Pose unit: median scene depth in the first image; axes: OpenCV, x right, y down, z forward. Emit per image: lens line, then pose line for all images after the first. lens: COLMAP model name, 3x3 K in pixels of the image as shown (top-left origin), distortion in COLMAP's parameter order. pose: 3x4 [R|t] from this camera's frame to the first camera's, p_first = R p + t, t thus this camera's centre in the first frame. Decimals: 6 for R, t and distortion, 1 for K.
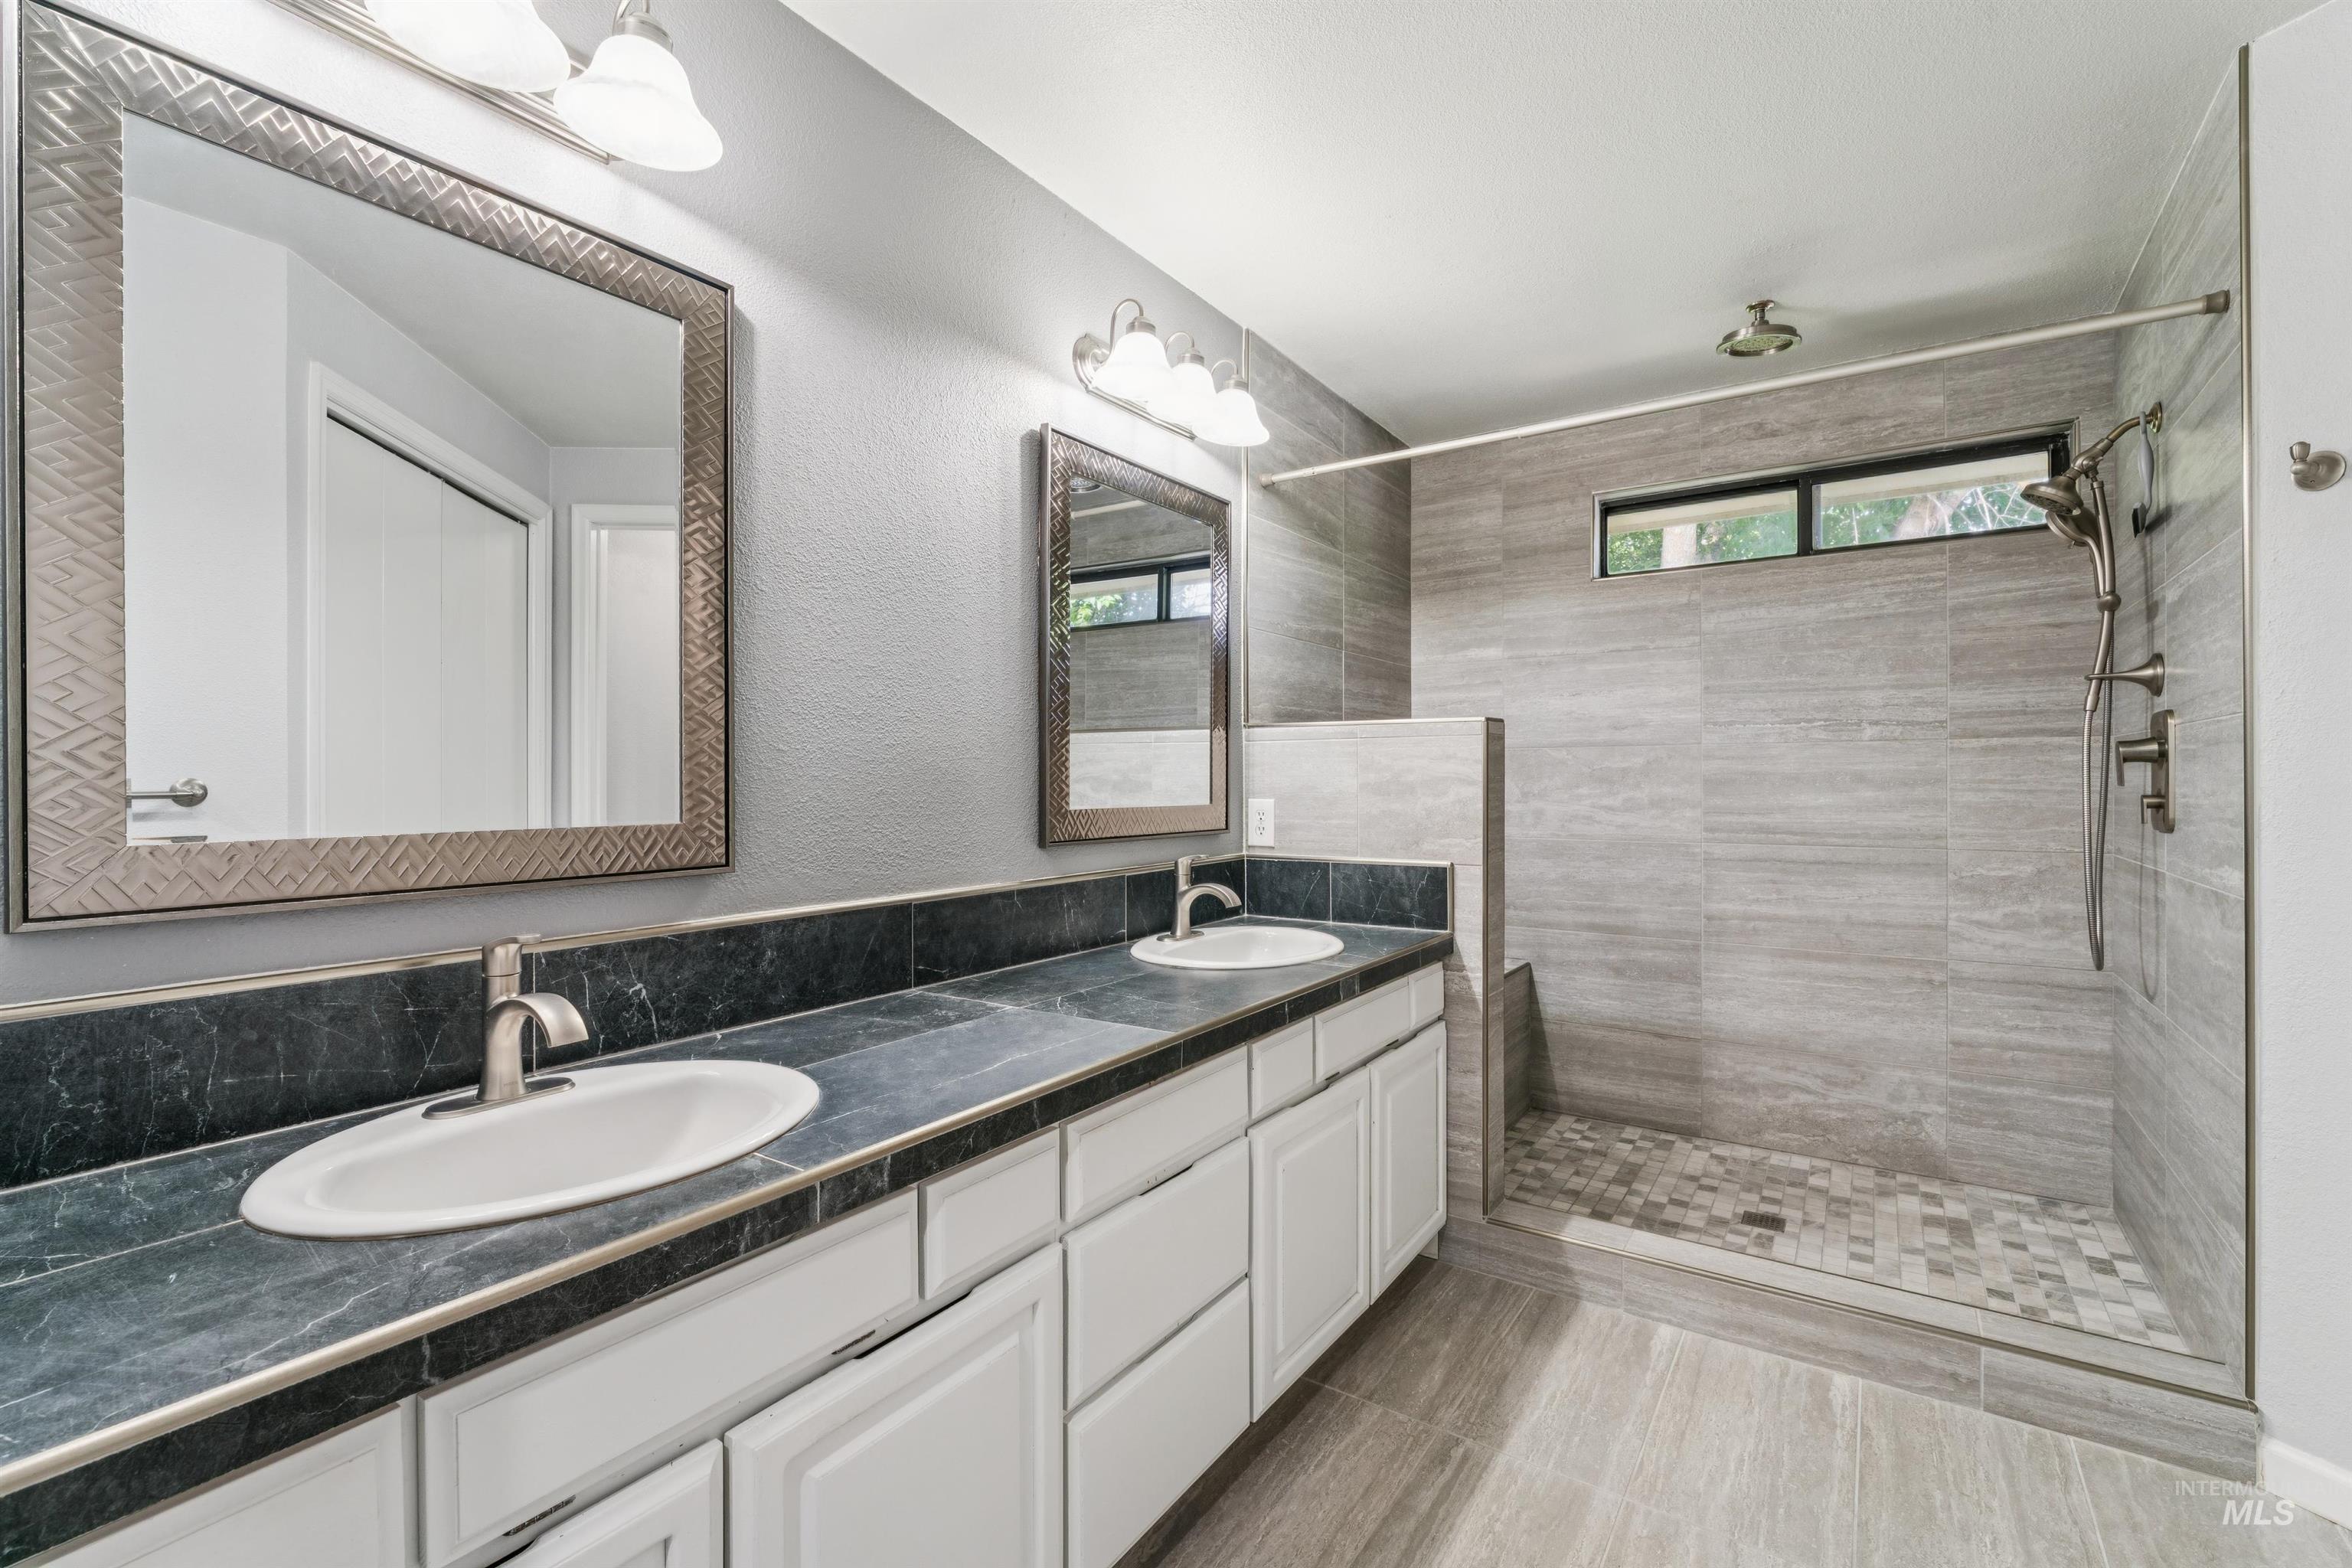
lens RADIAL K [[1031.1, 0, 1156.4], [0, 1031.1, 783.4], [0, 0, 1]] dist [-0.002416, -0.000831]
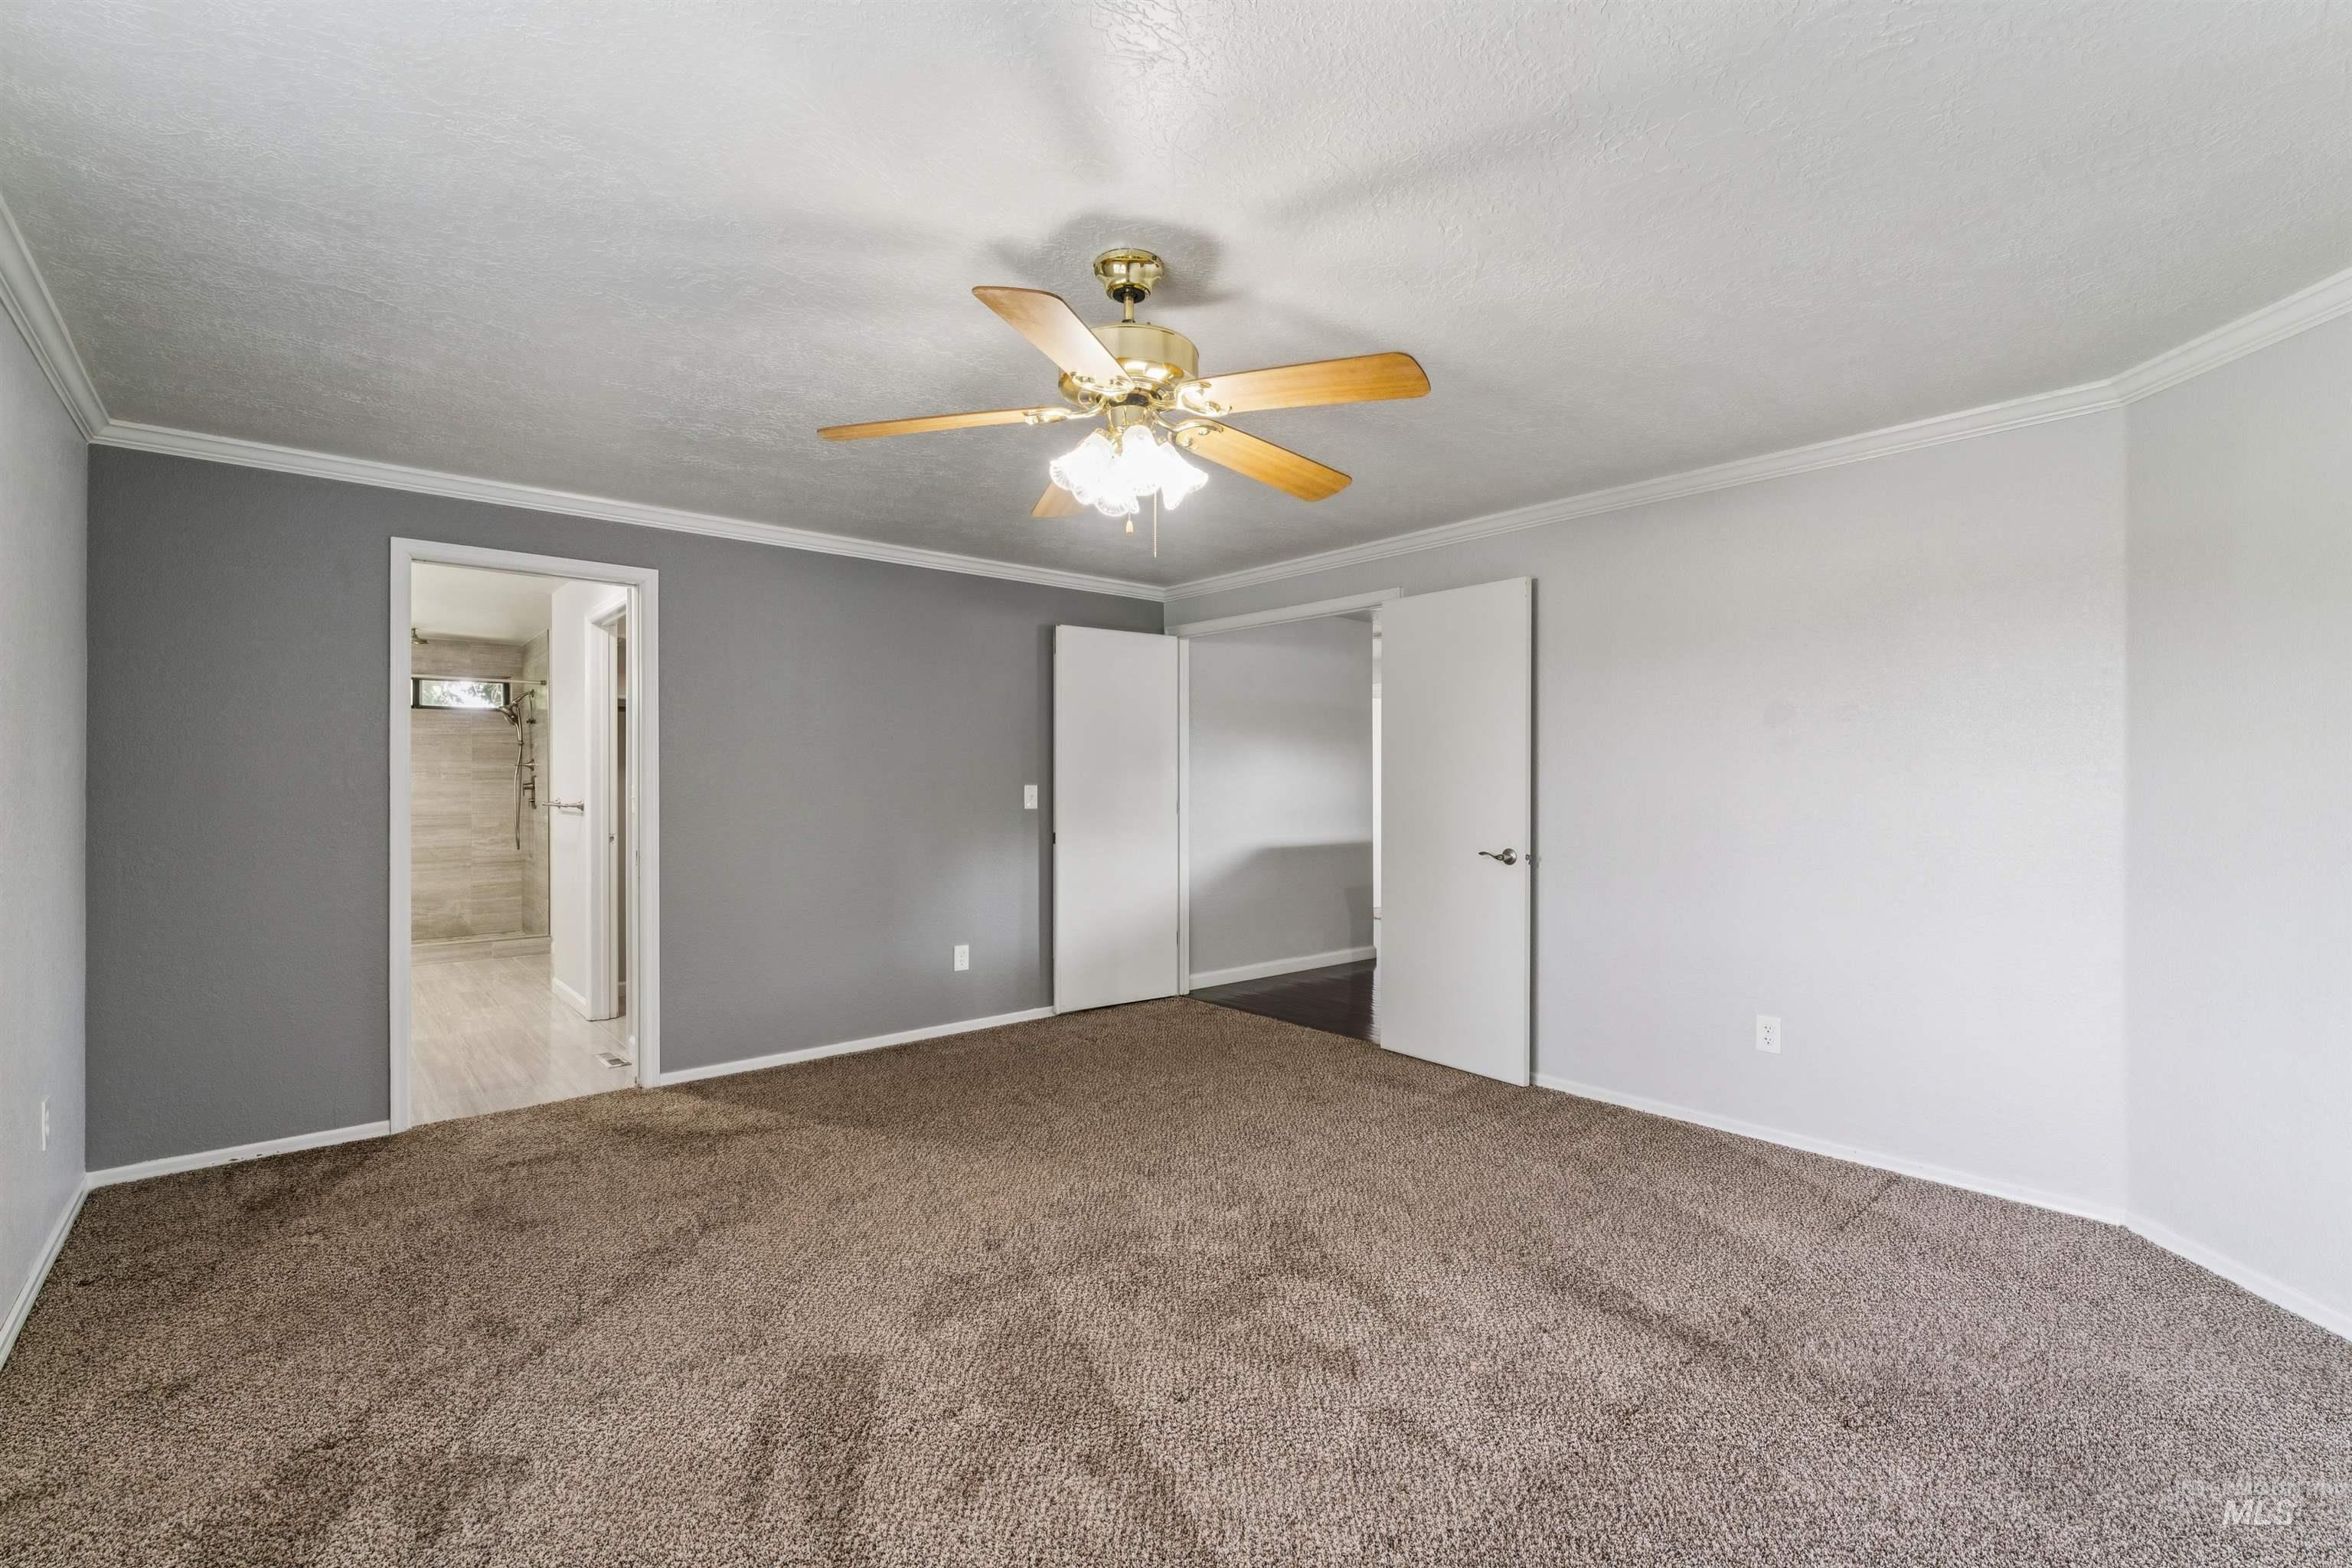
lens RADIAL K [[1031.1, 0, 1179.0], [0, 1031.1, 780.7], [0, 0, 1]] dist [-0.002416, -0.000831]
pose [[0.249424, 0.004210, 0.968385, -1.577792], [0.004902, 0.999972, -0.005610, -0.016256], [-0.968382, 0.006146, 0.249397, -1.688750]]
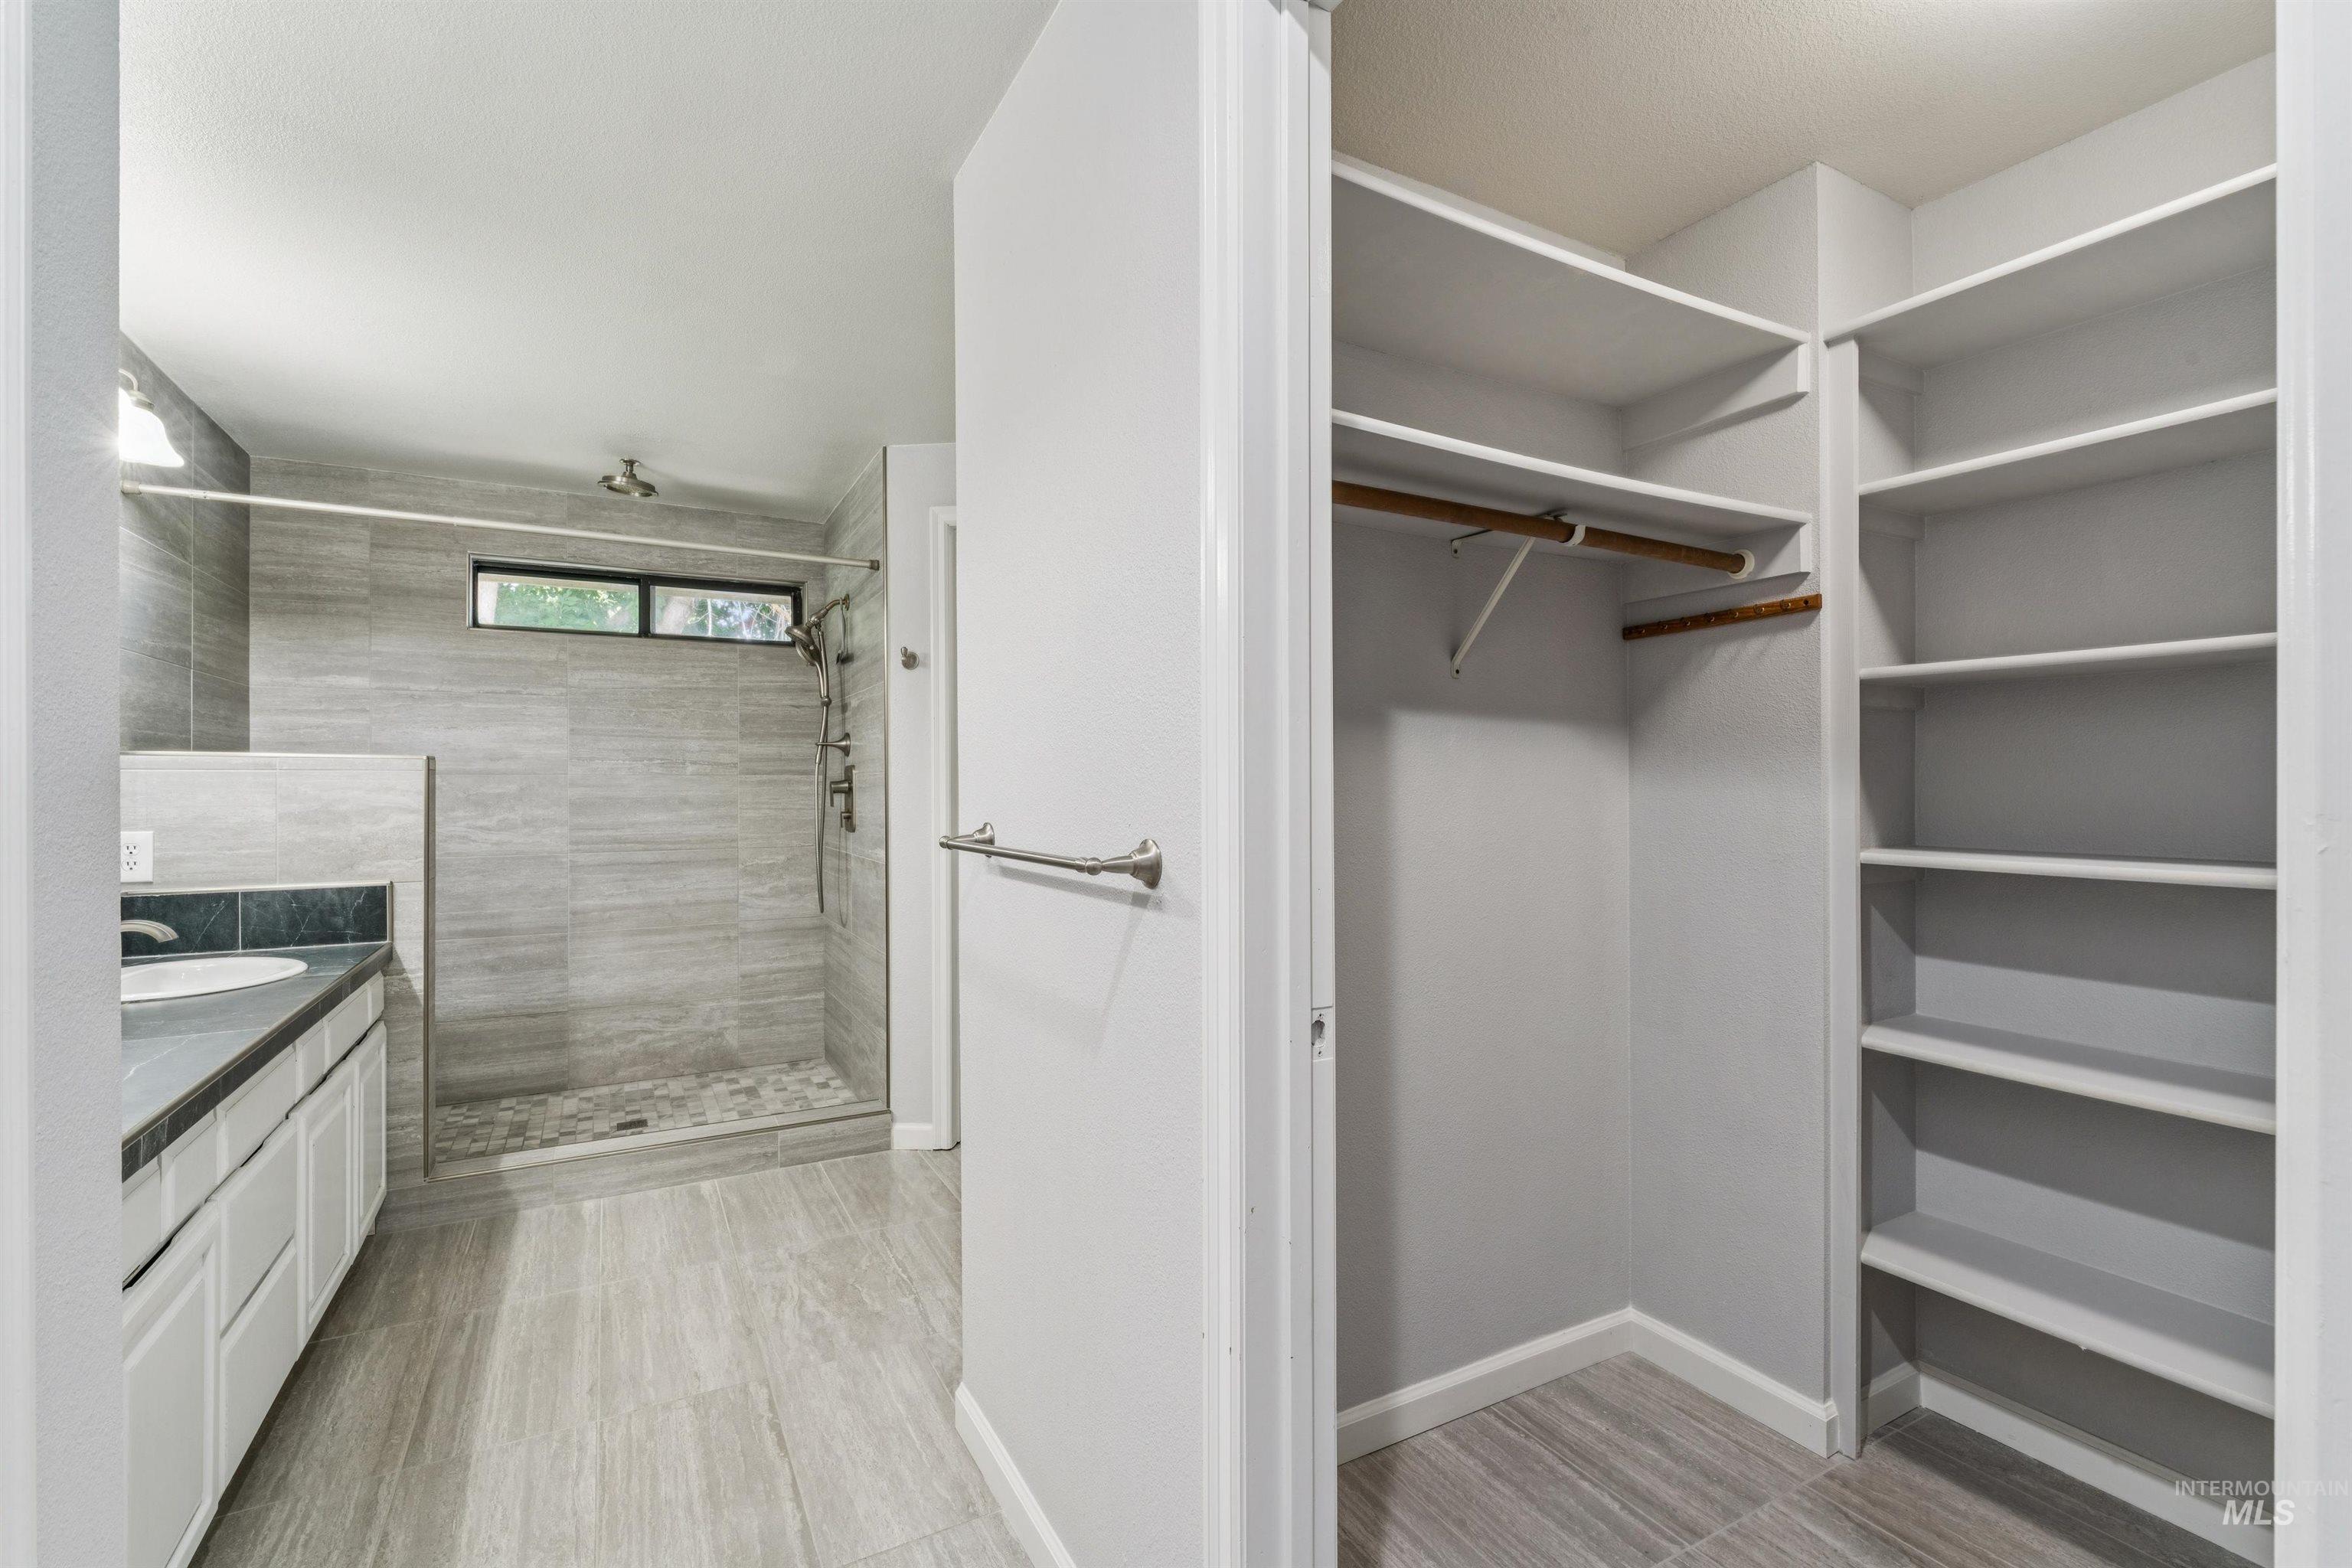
lens RADIAL K [[1031.1, 0, 1190.3], [0, 1031.1, 787.2], [0, 0, 1]] dist [-0.002416, -0.000831]
pose [[0.436044, 0.002066, 0.899923, -0.315469], [0.004372, 0.999981, -0.004414, -0.016692], [-0.899915, 0.005859, 0.436027, -0.266305]]
